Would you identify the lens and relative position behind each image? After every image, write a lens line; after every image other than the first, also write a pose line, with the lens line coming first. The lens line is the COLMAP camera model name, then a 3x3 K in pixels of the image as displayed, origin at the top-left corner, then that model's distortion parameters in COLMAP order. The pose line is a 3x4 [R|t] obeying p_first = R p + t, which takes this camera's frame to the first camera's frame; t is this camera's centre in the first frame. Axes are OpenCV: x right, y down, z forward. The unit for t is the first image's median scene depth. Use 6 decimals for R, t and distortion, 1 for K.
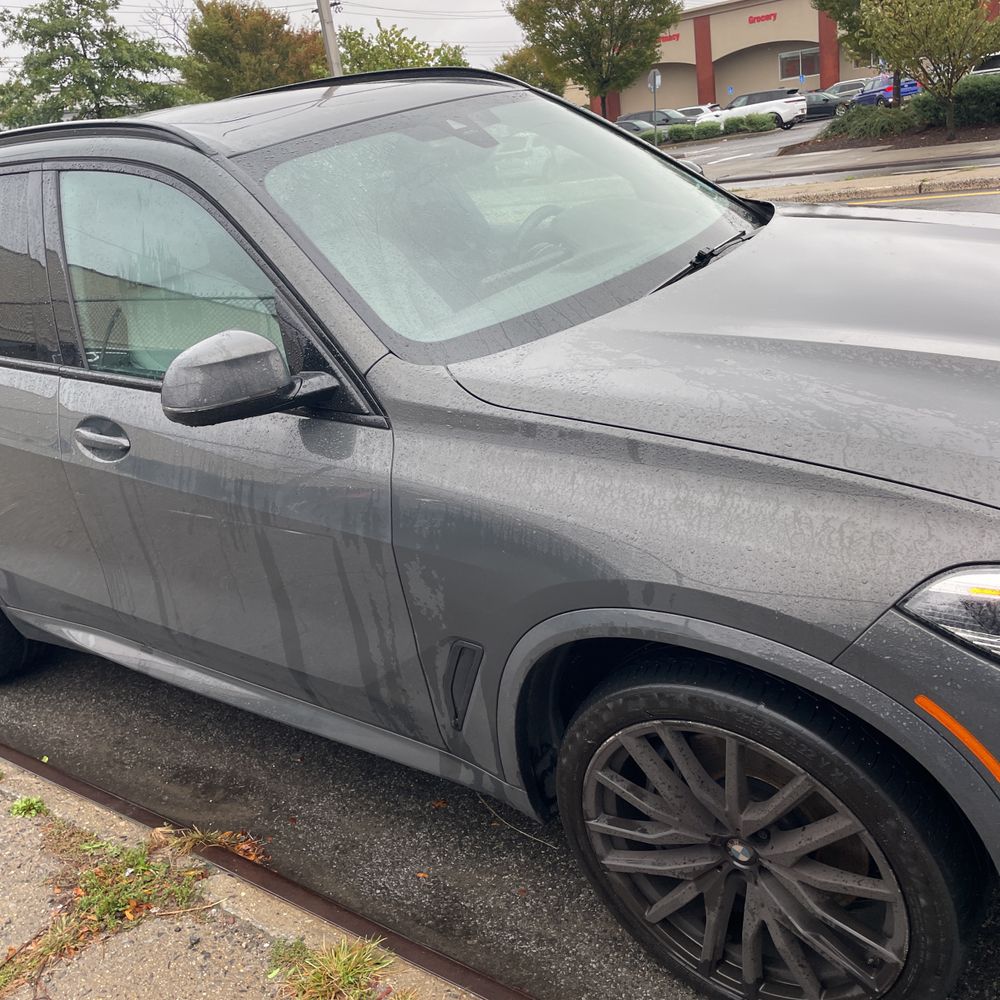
lens RADIAL K [[995.0, 0, 494.6], [0, 995.0, 503.0], [0, 0, 1]] dist [0.074245, -0.099955]
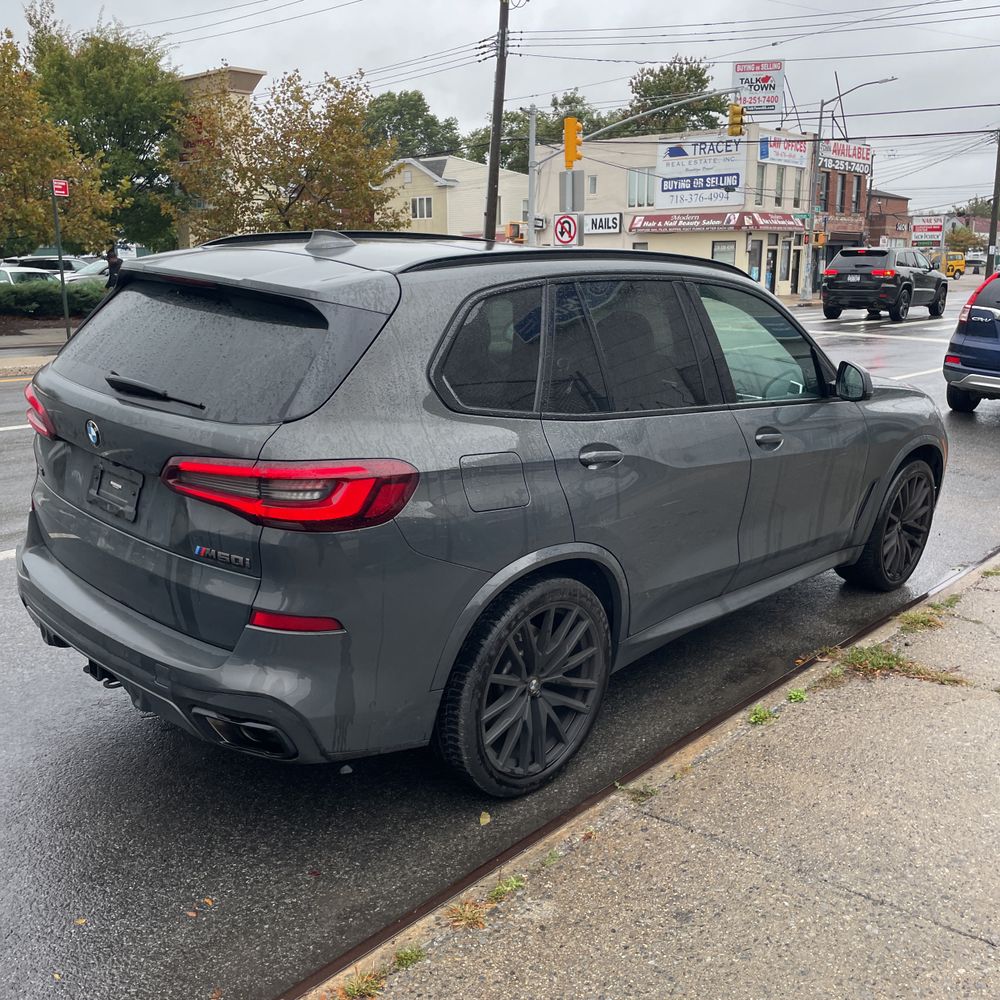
lens RADIAL K [[989.2, 0, 509.8], [0, 989.2, 493.0], [0, 0, 1]] dist [0.091022, -0.135672]
pose [[0.118146, -0.092703, 0.988660, -1.916870], [0.323616, 0.944871, 0.049924, -0.183028], [-0.938783, 0.314048, 0.141633, 1.096746]]
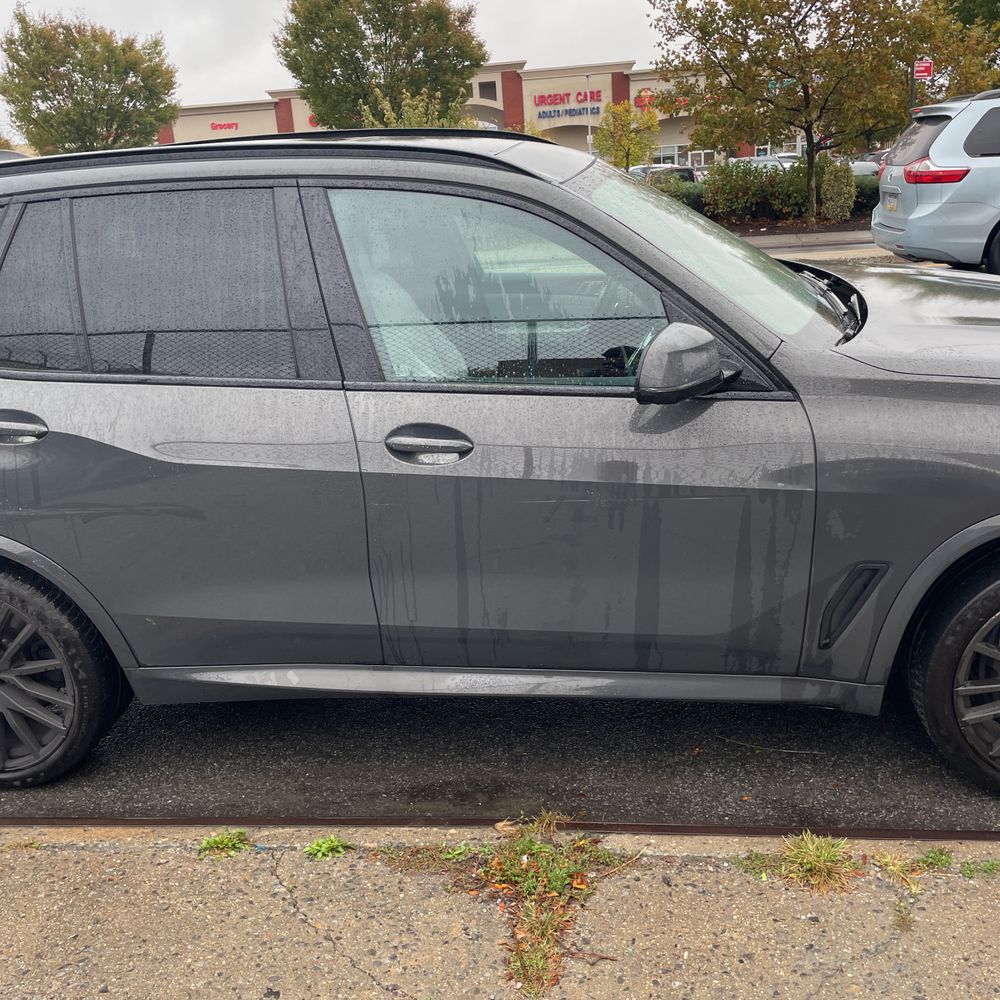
lens RADIAL K [[991.0, 0, 500.0], [0, 991.0, 500.0], [0, 0, 1]] dist [0.138493, -0.211812]
pose [[0.868818, -0.072307, 0.489823, -0.760058], [0.119135, 0.990744, -0.065062, 0.062097], [-0.480584, 0.114882, 0.869391, 0.076343]]
